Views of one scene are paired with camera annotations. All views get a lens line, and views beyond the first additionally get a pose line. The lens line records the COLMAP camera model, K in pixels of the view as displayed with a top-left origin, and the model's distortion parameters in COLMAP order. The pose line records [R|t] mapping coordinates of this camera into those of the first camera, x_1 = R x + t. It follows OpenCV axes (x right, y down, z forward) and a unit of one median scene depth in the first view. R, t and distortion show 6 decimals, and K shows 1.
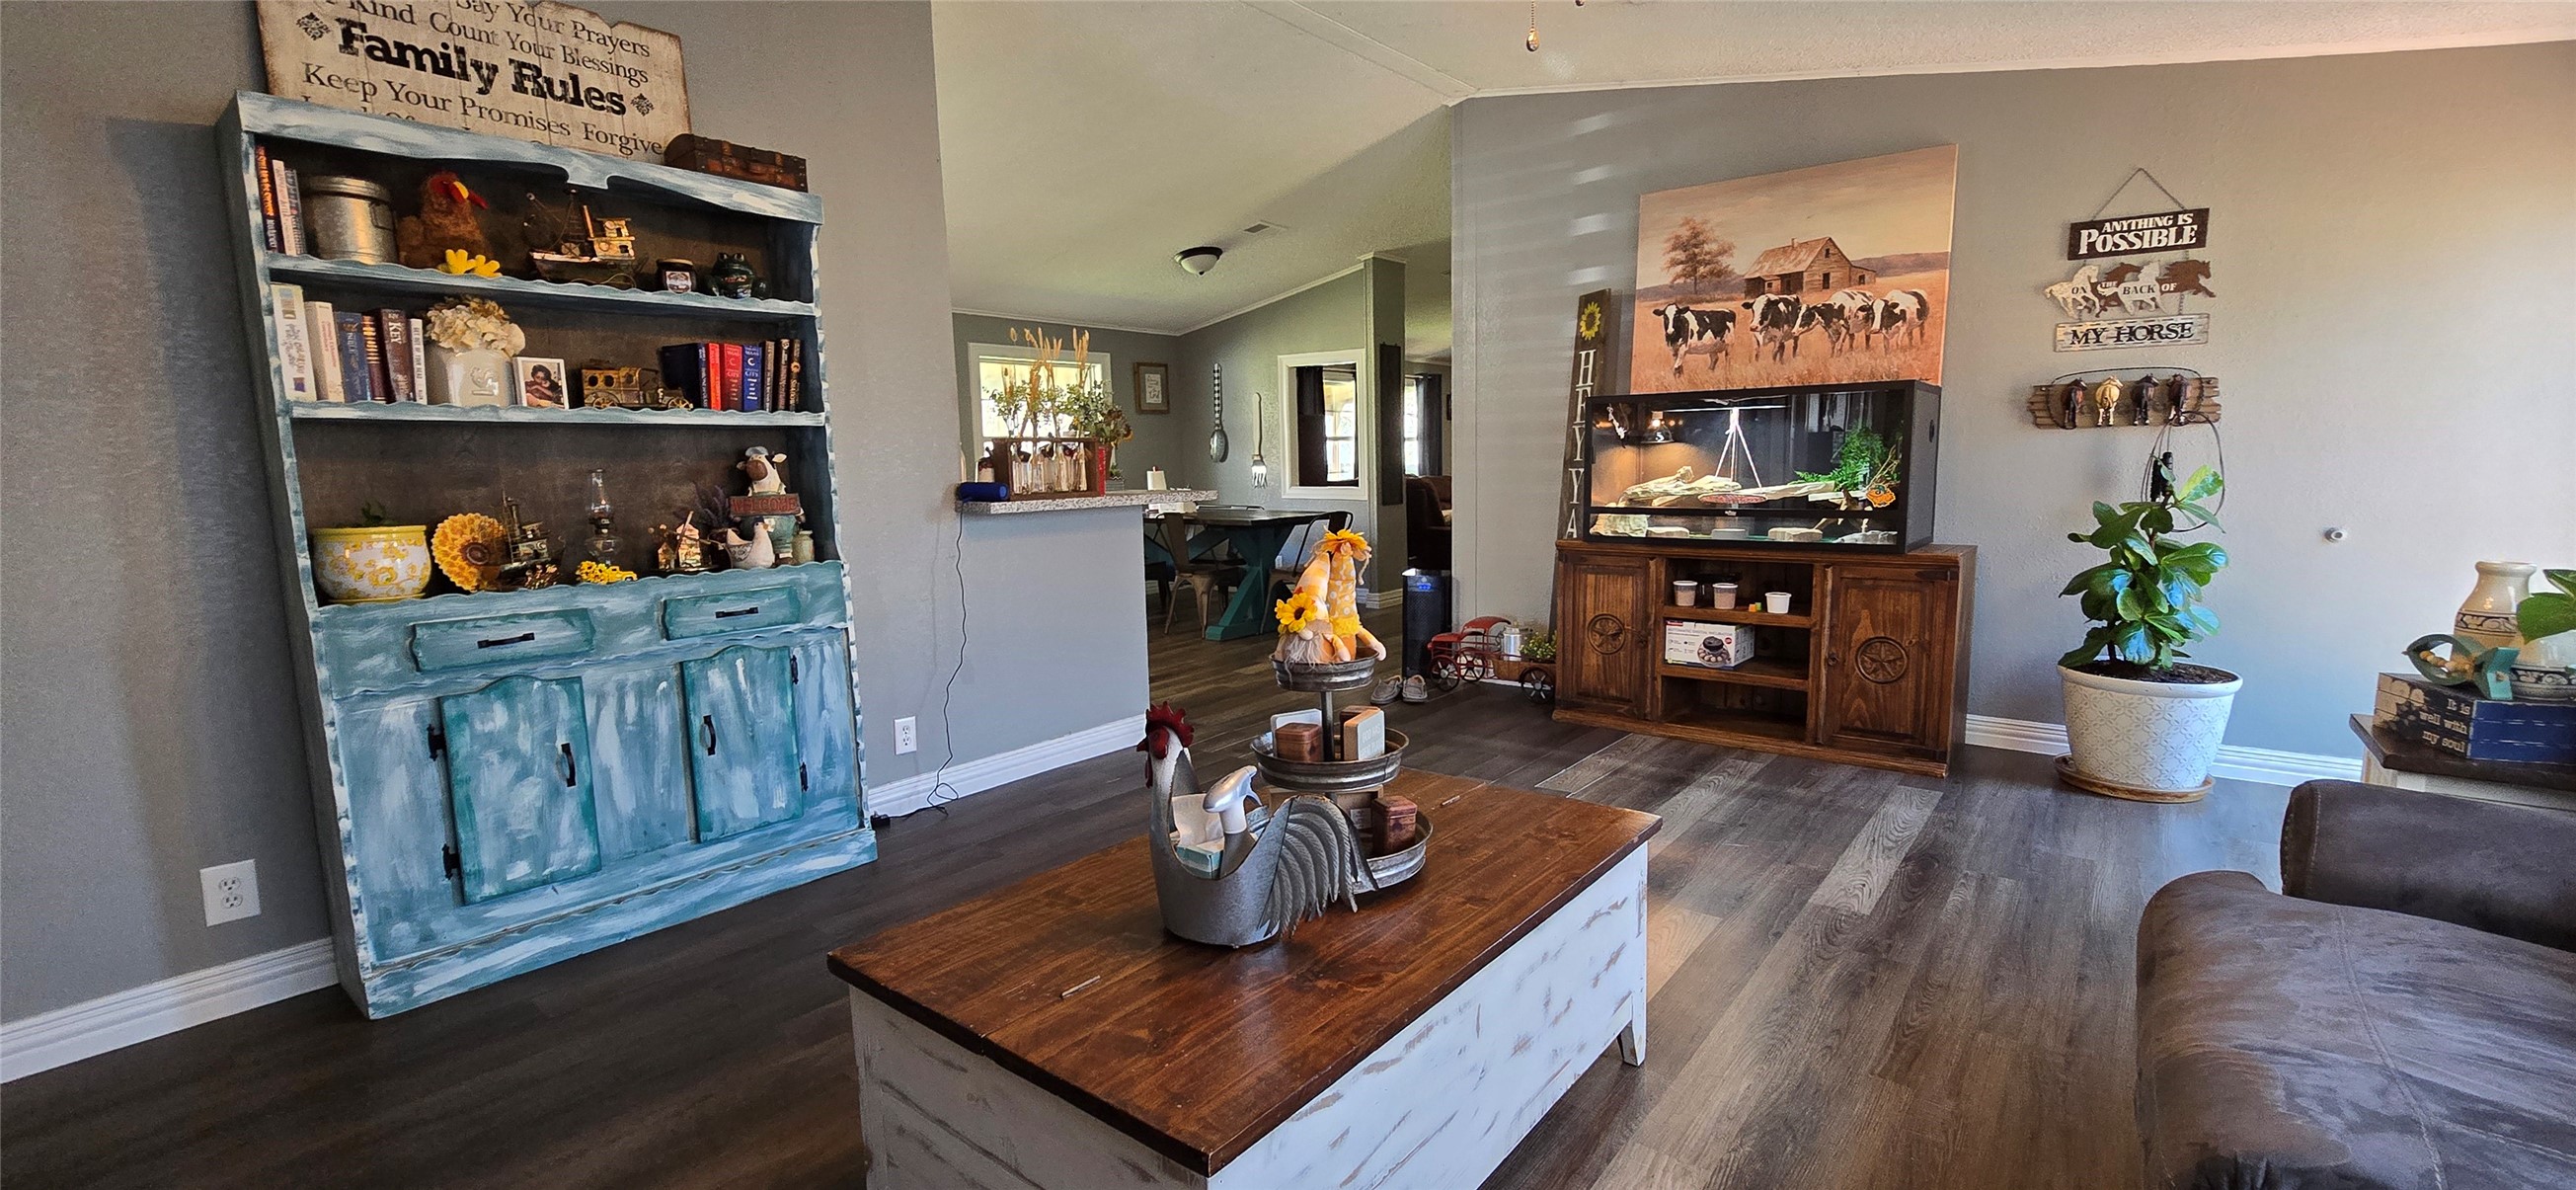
lens RADIAL K [[1064.5, 0, 1305.3], [0, 1064.5, 598.0], [0, 0, 1]] dist [0.000434, -0.000562]
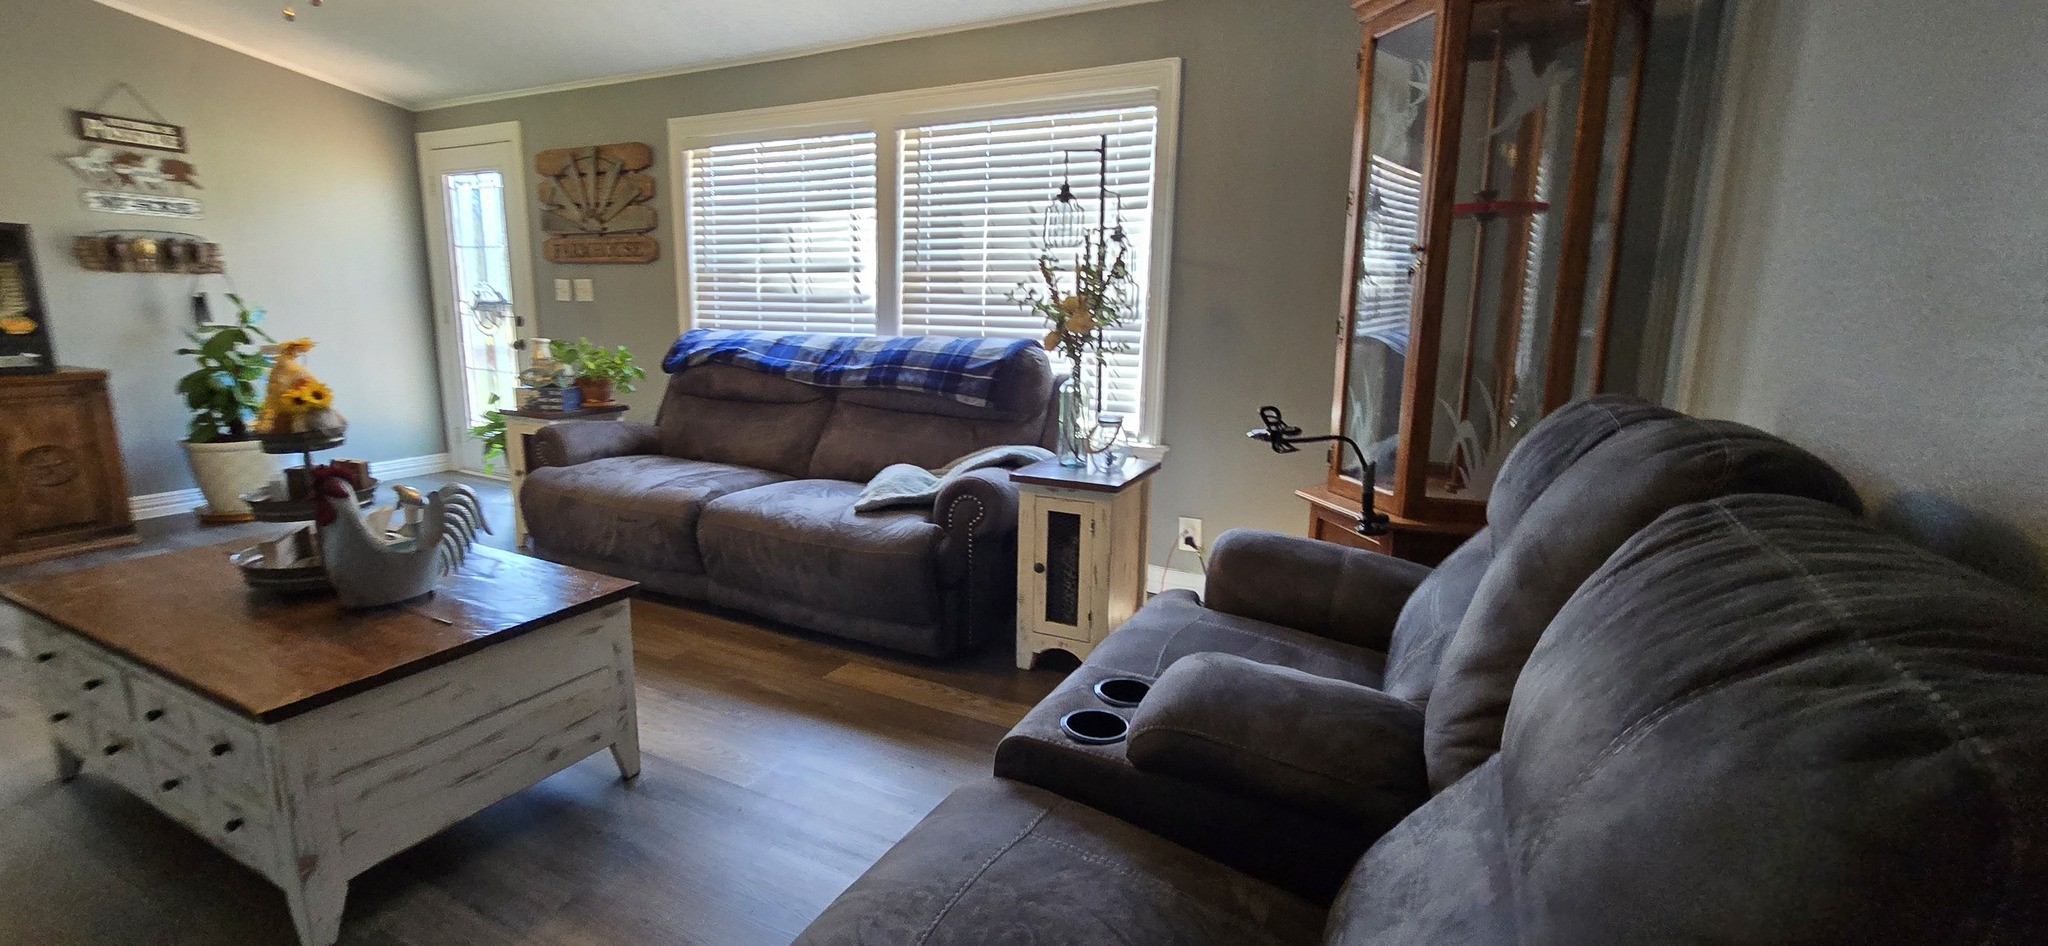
lens RADIAL K [[837.7, 0, 1016.3], [0, 837.7, 453.3], [0, 0, 1]] dist [-0.000674, 0.000020]
pose [[-0.200589, -0.157762, 0.966889, -0.668299], [0.118006, 0.975872, 0.183709, 0.001861], [-0.972542, 0.150949, -0.177132, 0.160920]]
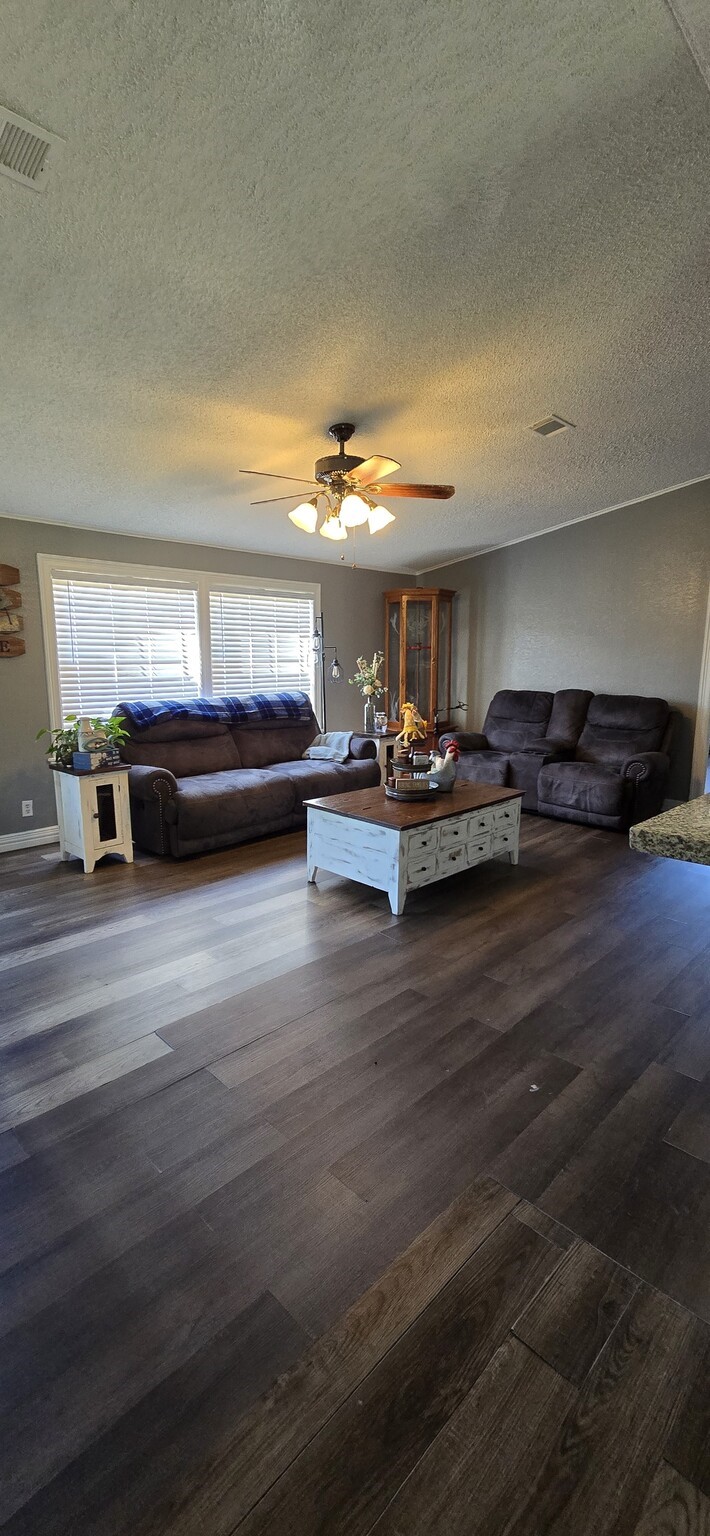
lens RADIAL K [[634.7, 0, 355.0], [0, 634.7, 768.0], [0, 0, 1]] dist [0.000434, -0.000562]
pose [[-0.994125, -0.001340, 0.108233, -0.012333], [0.031143, 0.954099, 0.297868, -0.287335], [-0.103664, 0.299488, -0.948452, 1.789127]]
